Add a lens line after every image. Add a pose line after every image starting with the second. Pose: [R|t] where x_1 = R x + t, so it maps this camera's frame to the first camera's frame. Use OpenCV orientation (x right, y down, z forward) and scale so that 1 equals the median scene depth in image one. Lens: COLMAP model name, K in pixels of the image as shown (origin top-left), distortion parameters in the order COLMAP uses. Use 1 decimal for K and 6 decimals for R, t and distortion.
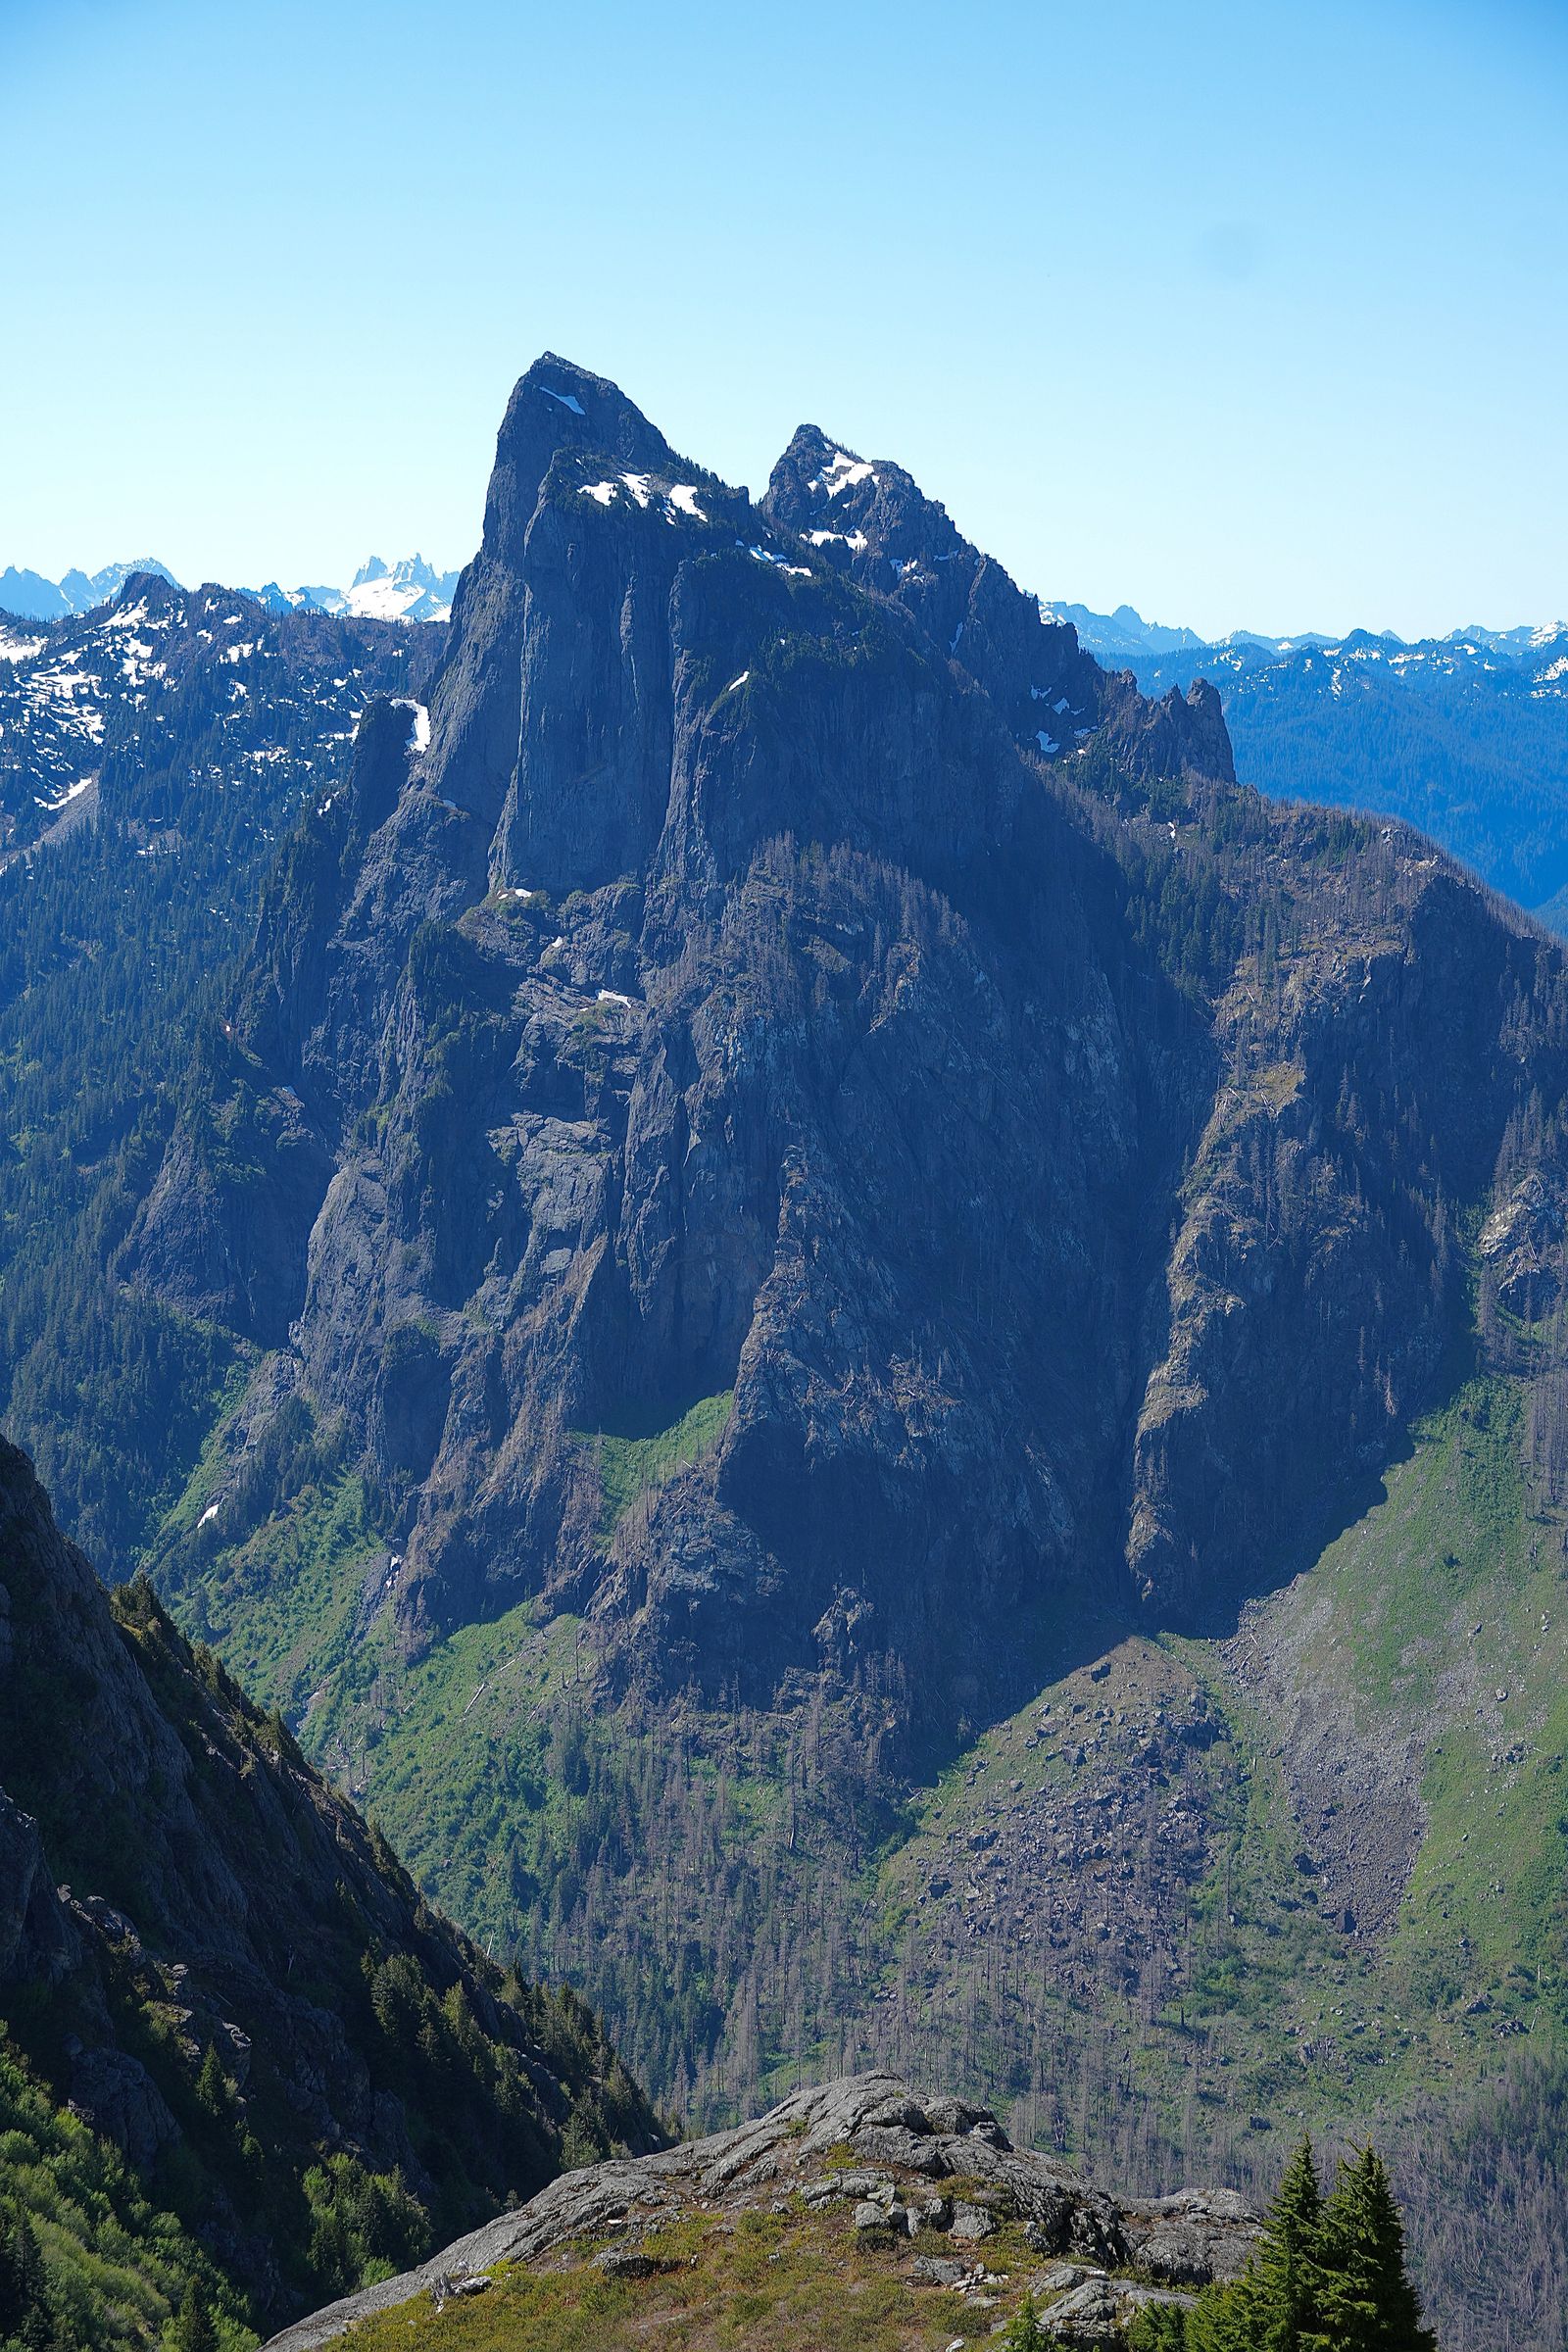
lens RADIAL K [[4181.9, 0, 783.2], [0, 4181.9, 1204.5], [0, 0, 1]] dist [0.043470, 0.062058]
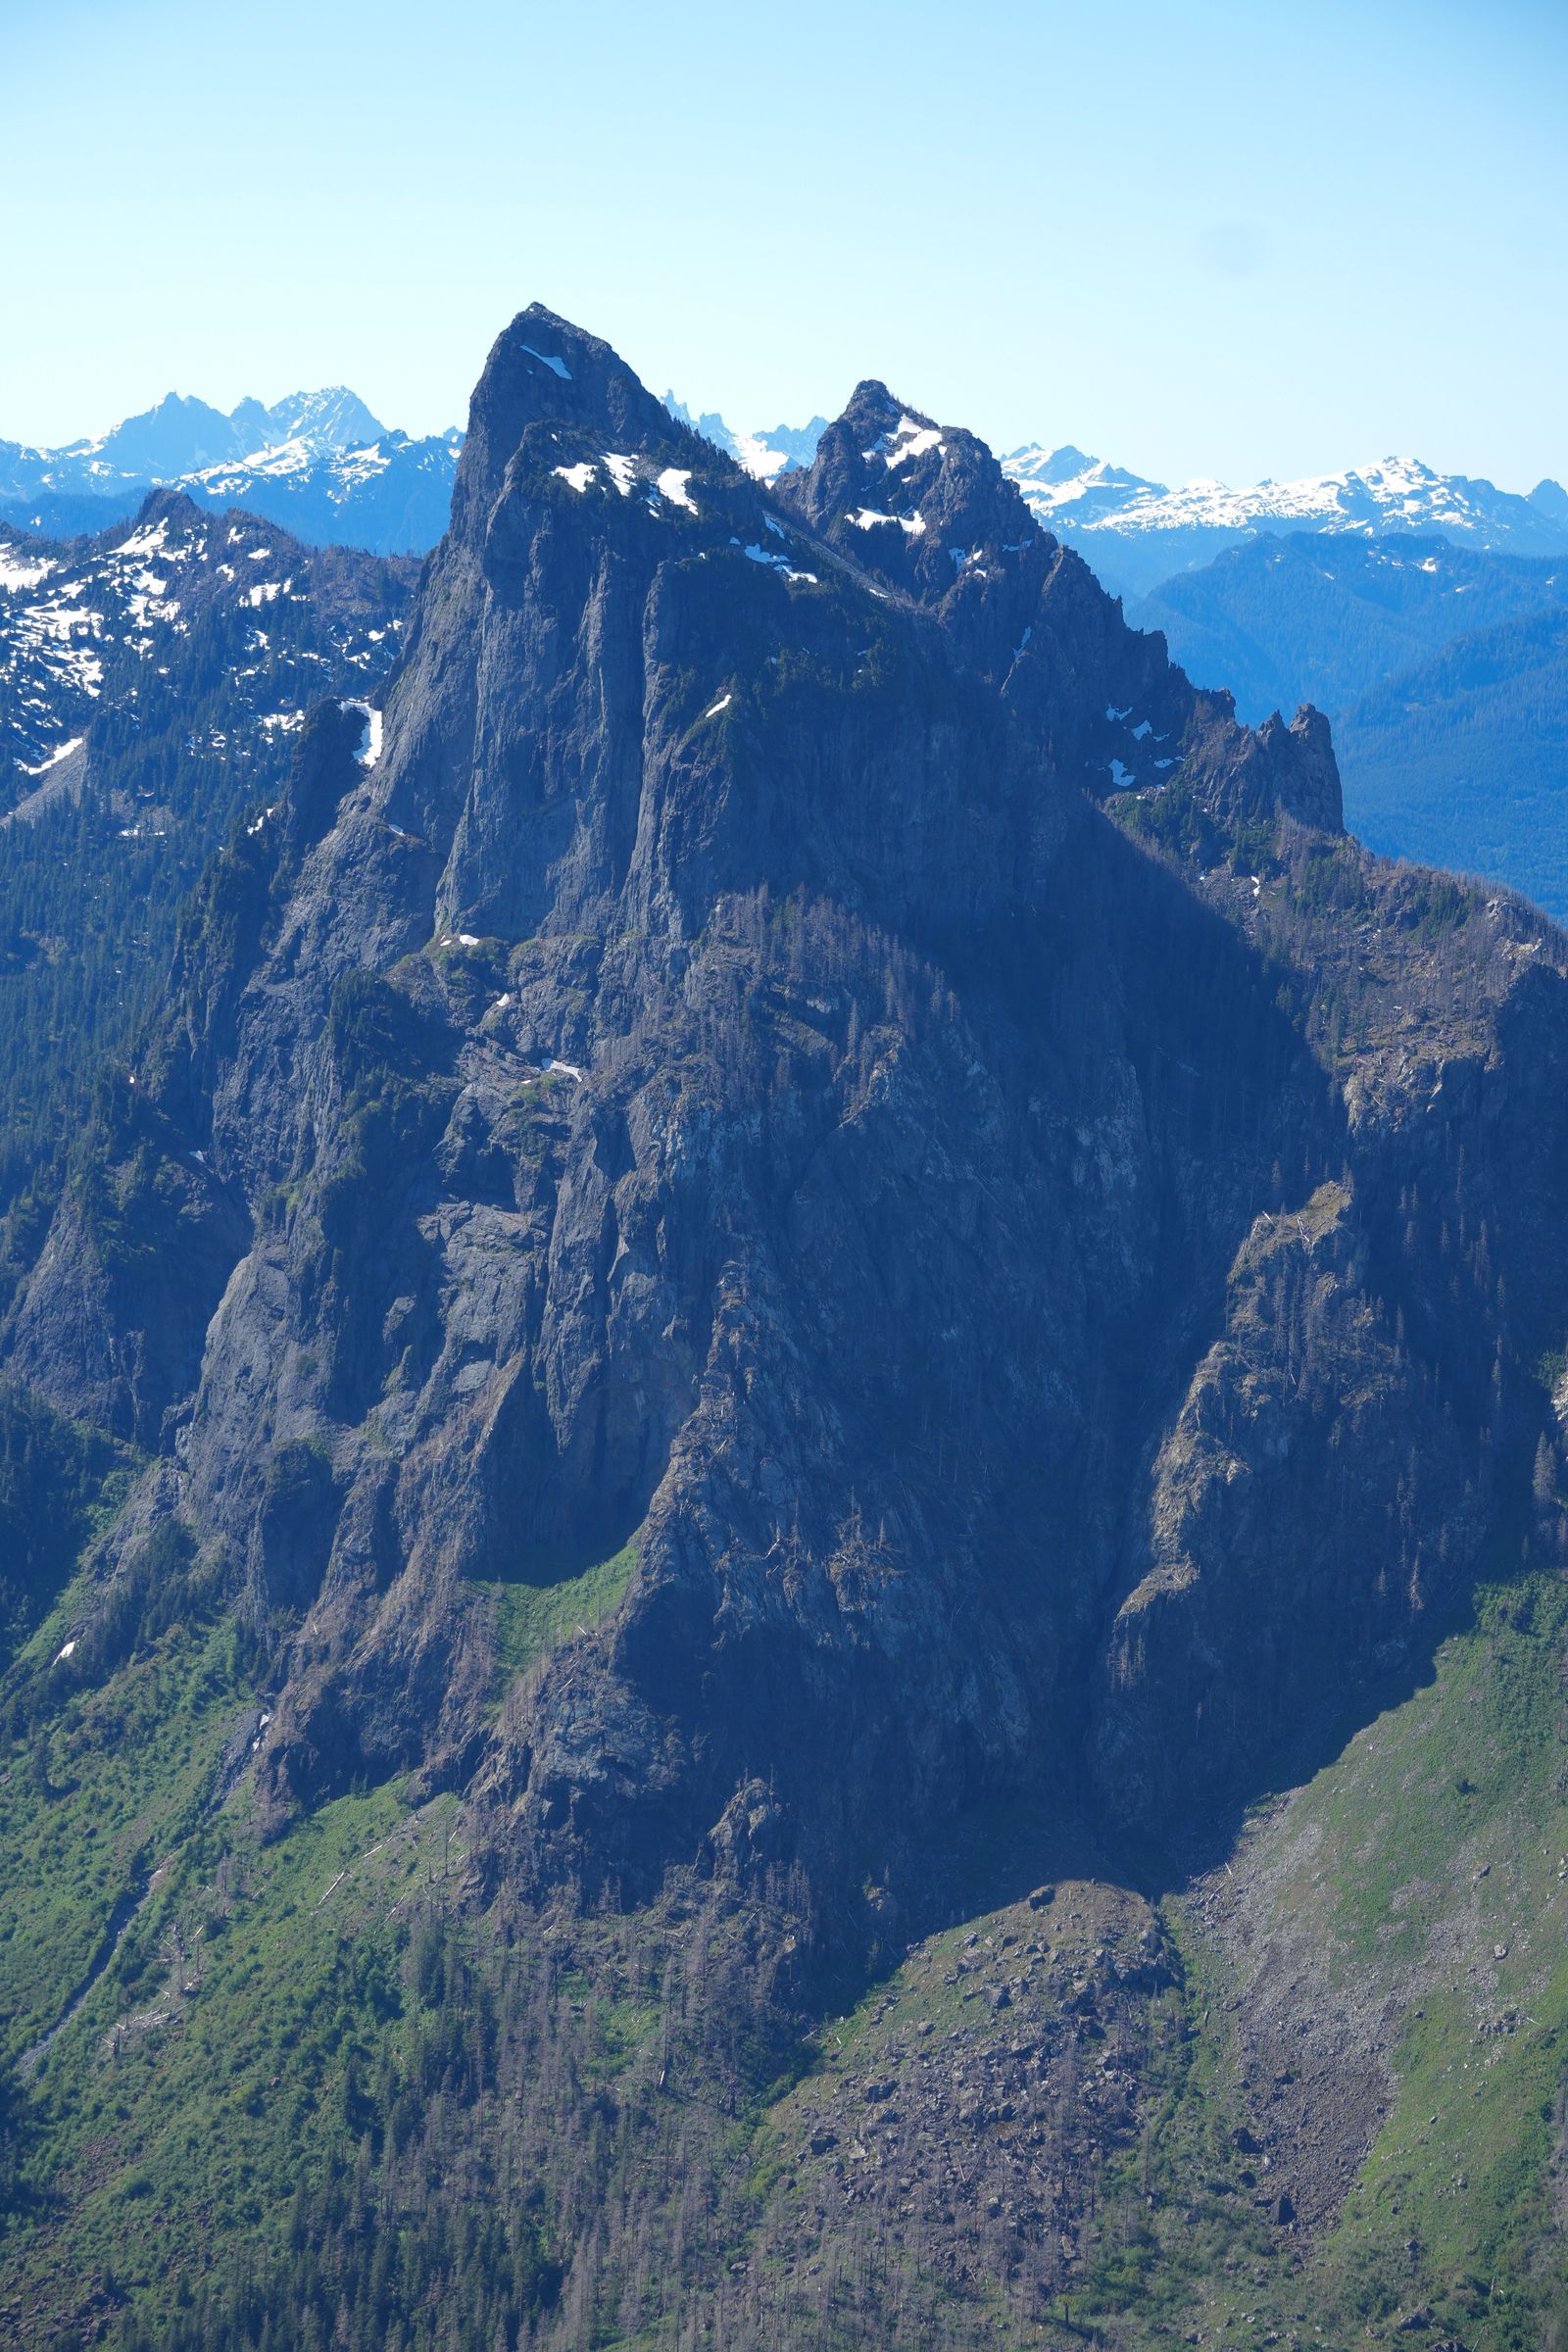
lens RADIAL K [[5216.9, 0, 759.7], [0, 5216.9, 1185.8], [0, 0, 1]] dist [0.064527, -0.108394]
pose [[0.996513, 0.041592, -0.072327, 0.081912], [-0.041606, 0.999133, 0.001313, -0.030102], [0.072319, 0.001701, 0.997380, -0.064102]]
